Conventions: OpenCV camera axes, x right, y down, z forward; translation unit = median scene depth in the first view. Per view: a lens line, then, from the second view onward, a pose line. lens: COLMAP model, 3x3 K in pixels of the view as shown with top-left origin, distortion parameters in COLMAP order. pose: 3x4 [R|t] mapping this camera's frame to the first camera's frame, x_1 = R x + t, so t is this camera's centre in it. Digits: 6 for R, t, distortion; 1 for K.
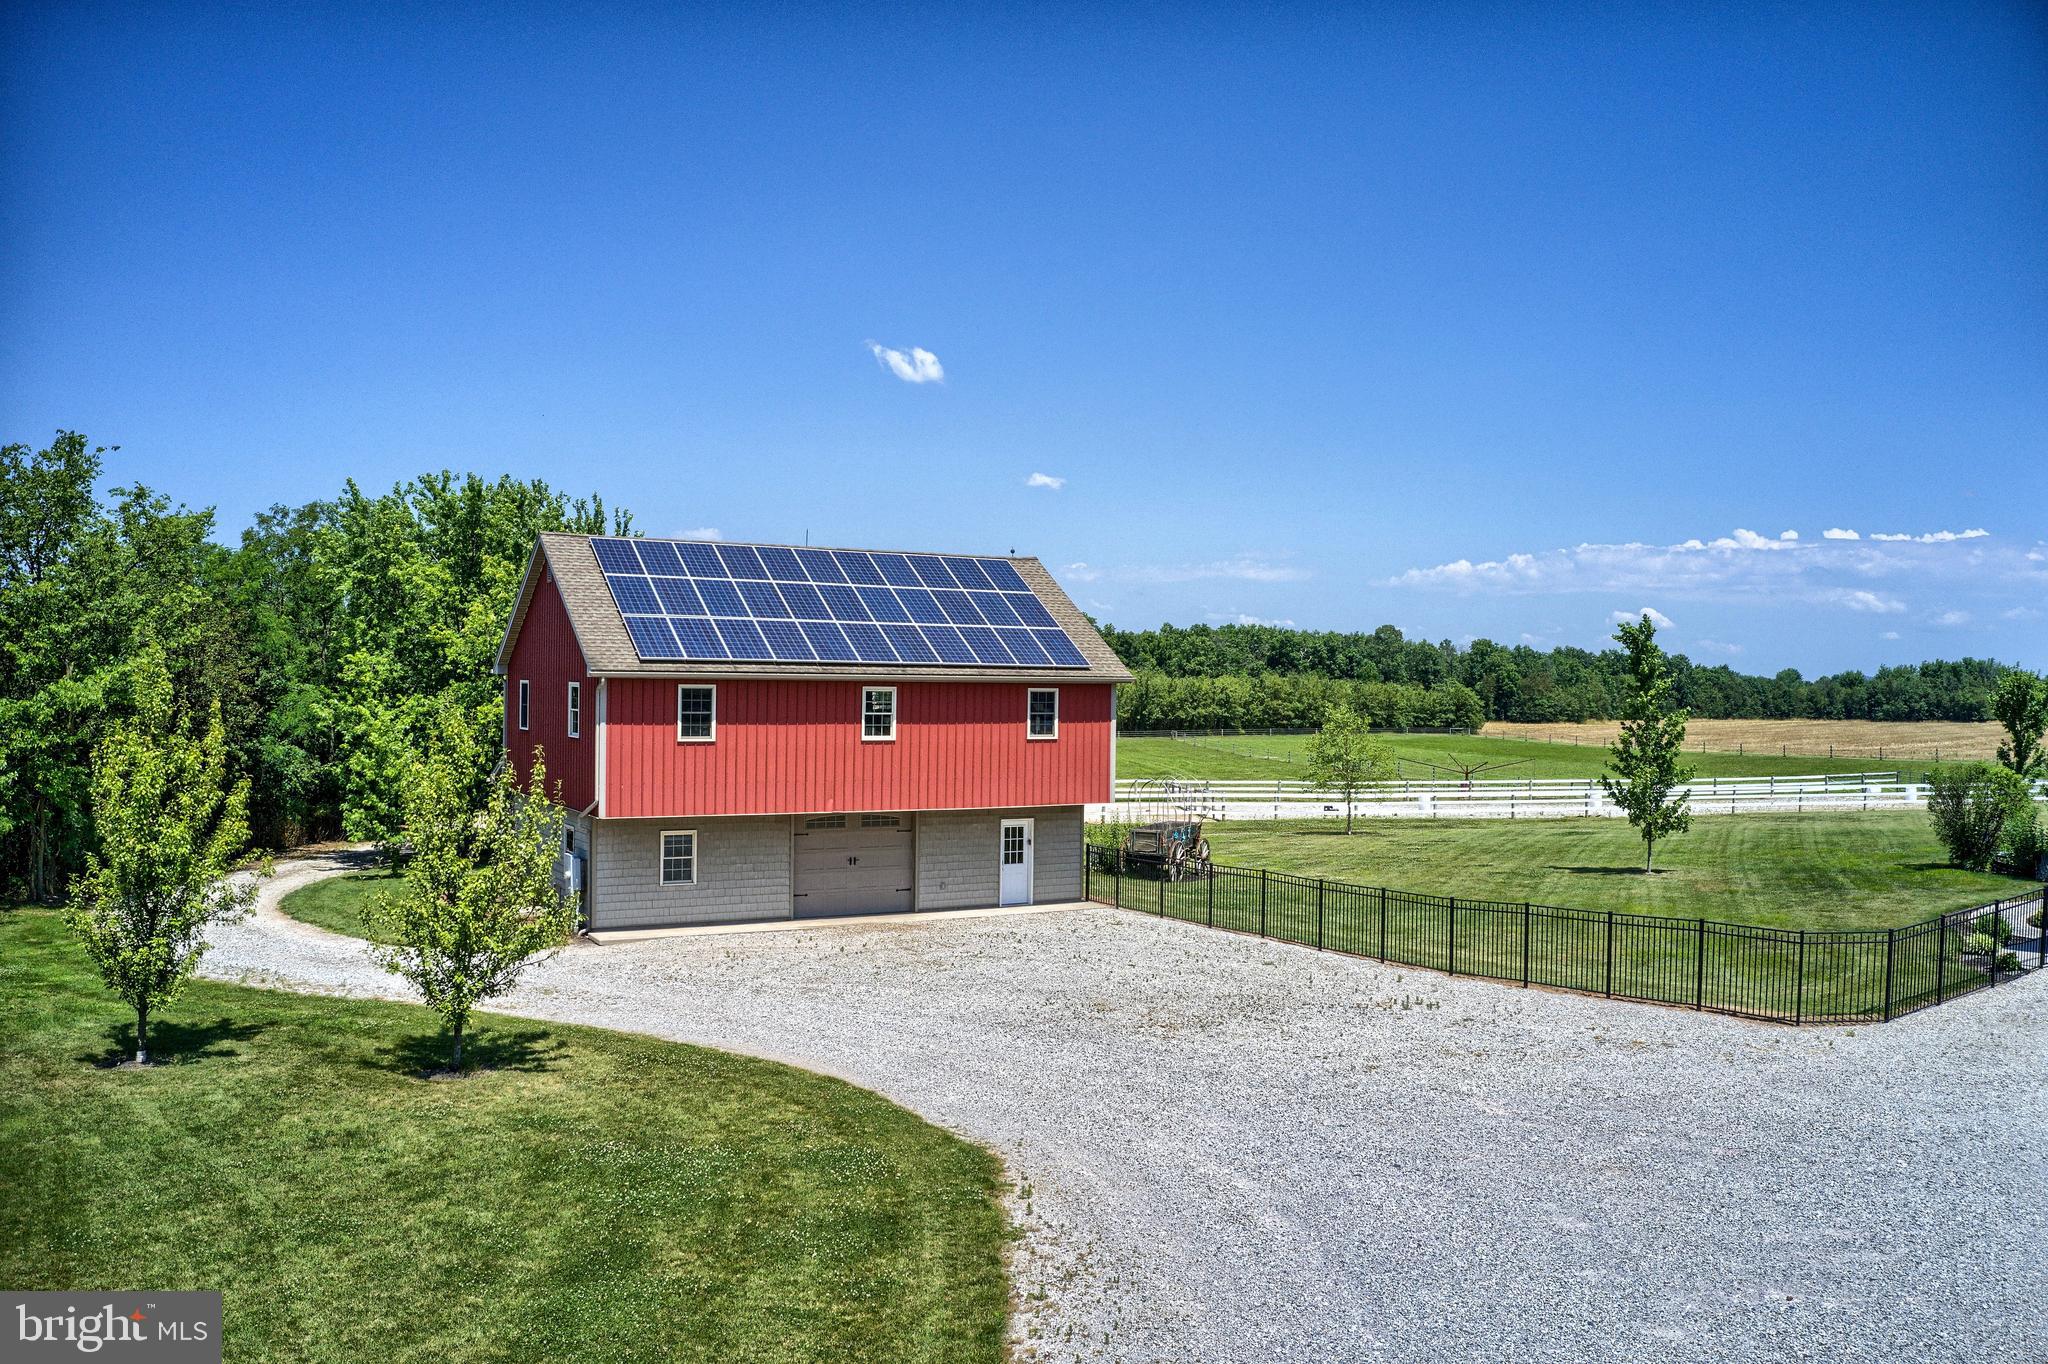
lens RADIAL K [[1650.6, 0, 1024.0], [0, 1650.6, 682.0], [0, 0, 1]] dist [-0.179313, 0.005260]
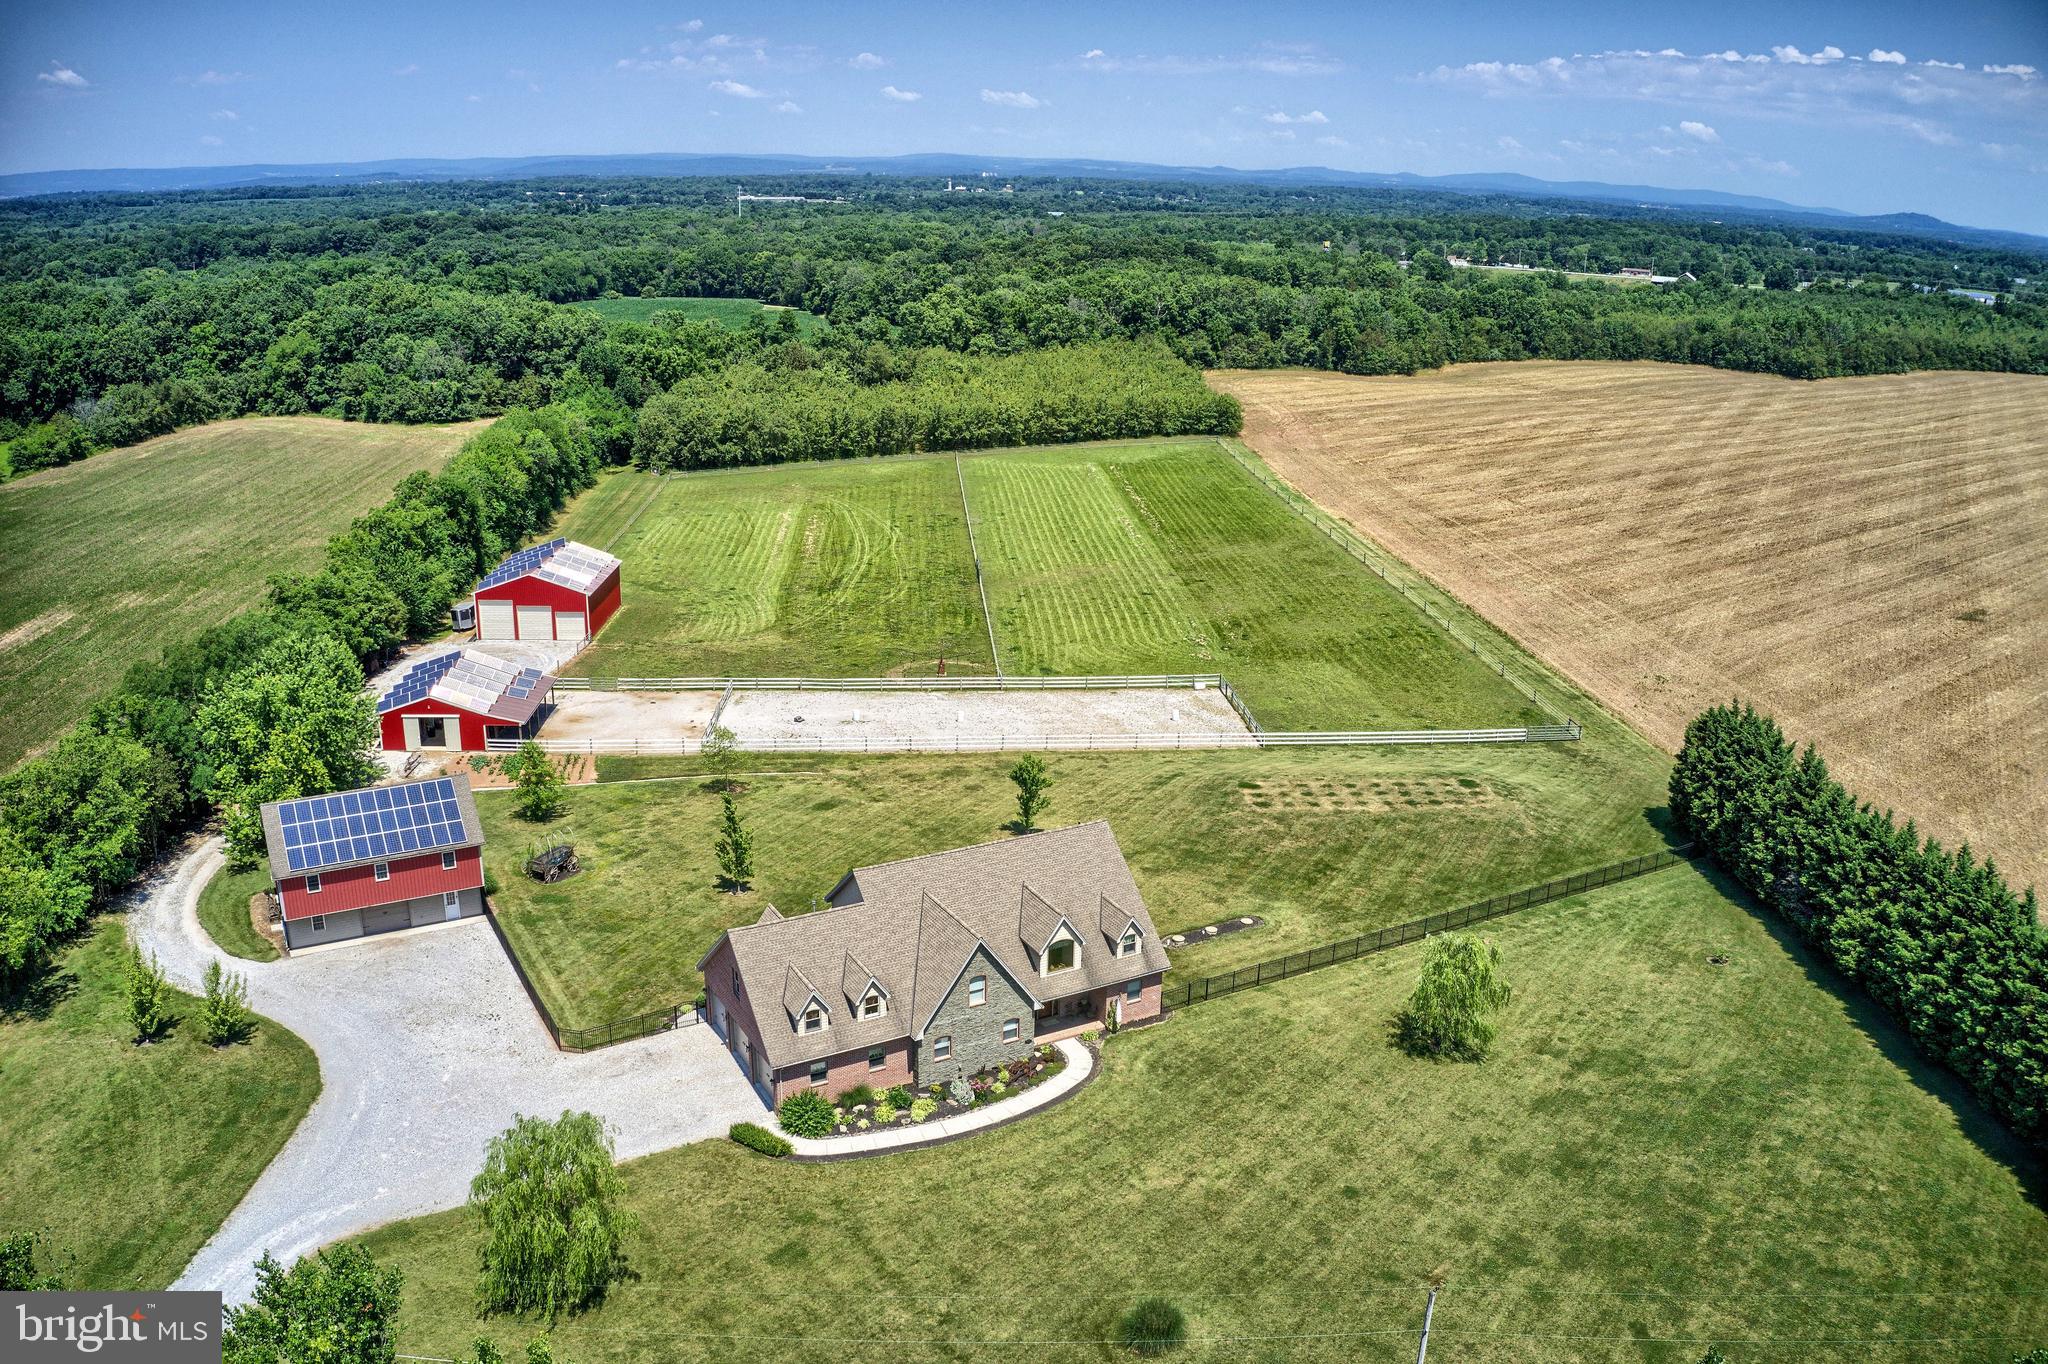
lens RADIAL K [[1679.2, 0, 1010.8], [0, 1679.2, 685.1], [0, 0, 1]] dist [-0.189927, 0.013497]
pose [[0.999103, 0.014337, -0.039845, 0.121285], [-0.001303, 0.950904, 0.309482, -0.127445], [0.042326, -0.309153, 0.950070, -0.166205]]
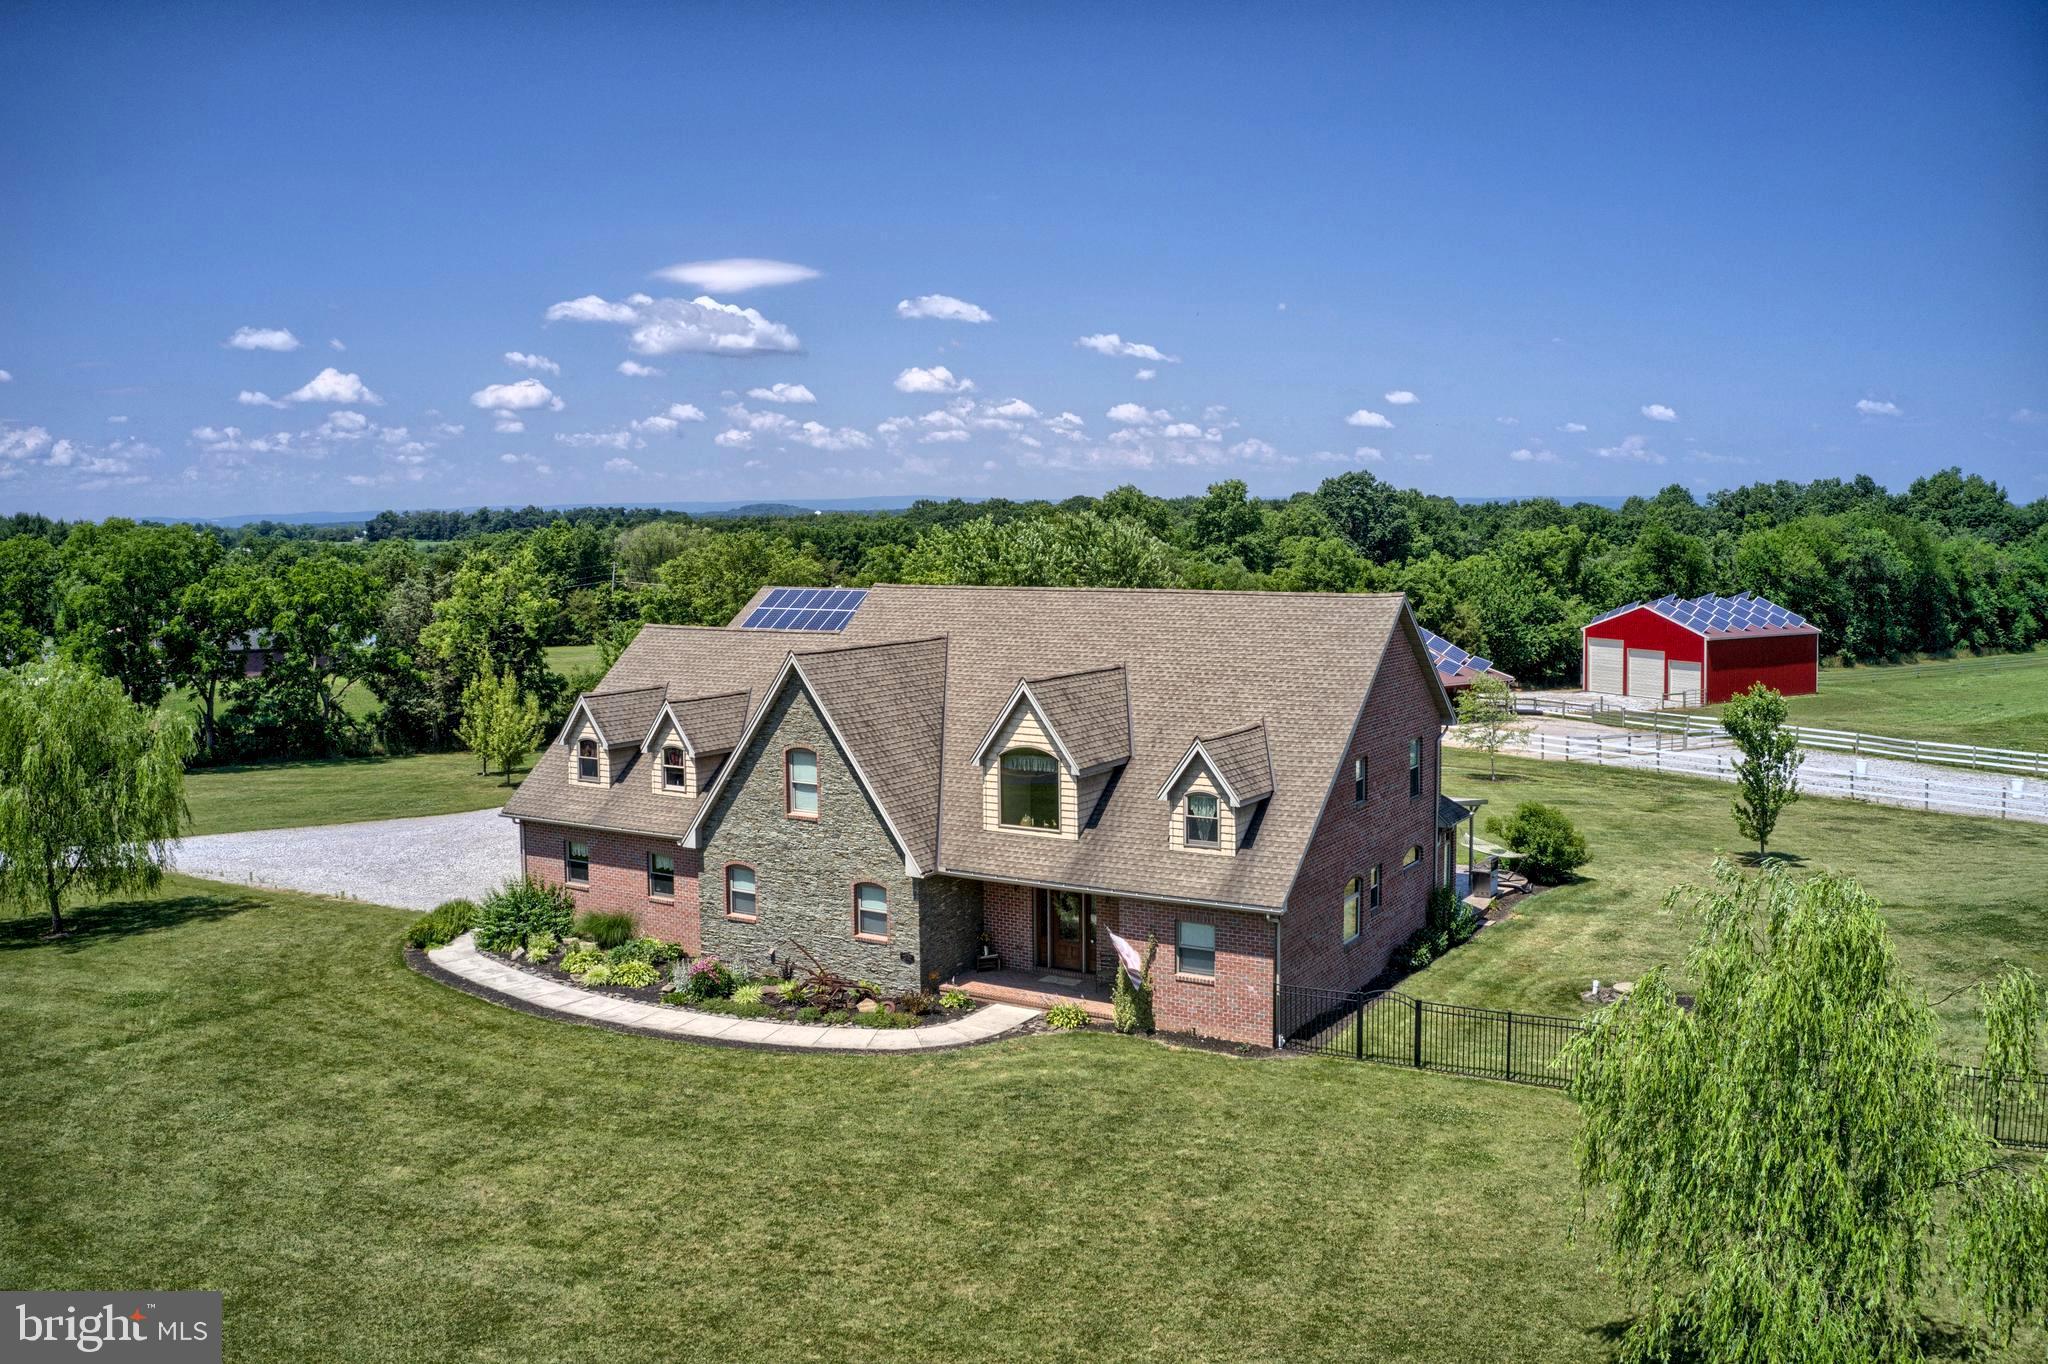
lens RADIAL K [[1669.0, 0, 1024.0], [0, 1669.0, 682.0], [0, 0, 1]] dist [-0.202462, 0.031897]
pose [[0.447196, 0.065954, -0.892001, 0.221085], [0.016843, 0.996480, 0.082124, -0.016878], [0.894277, -0.051750, 0.444511, 0.030214]]
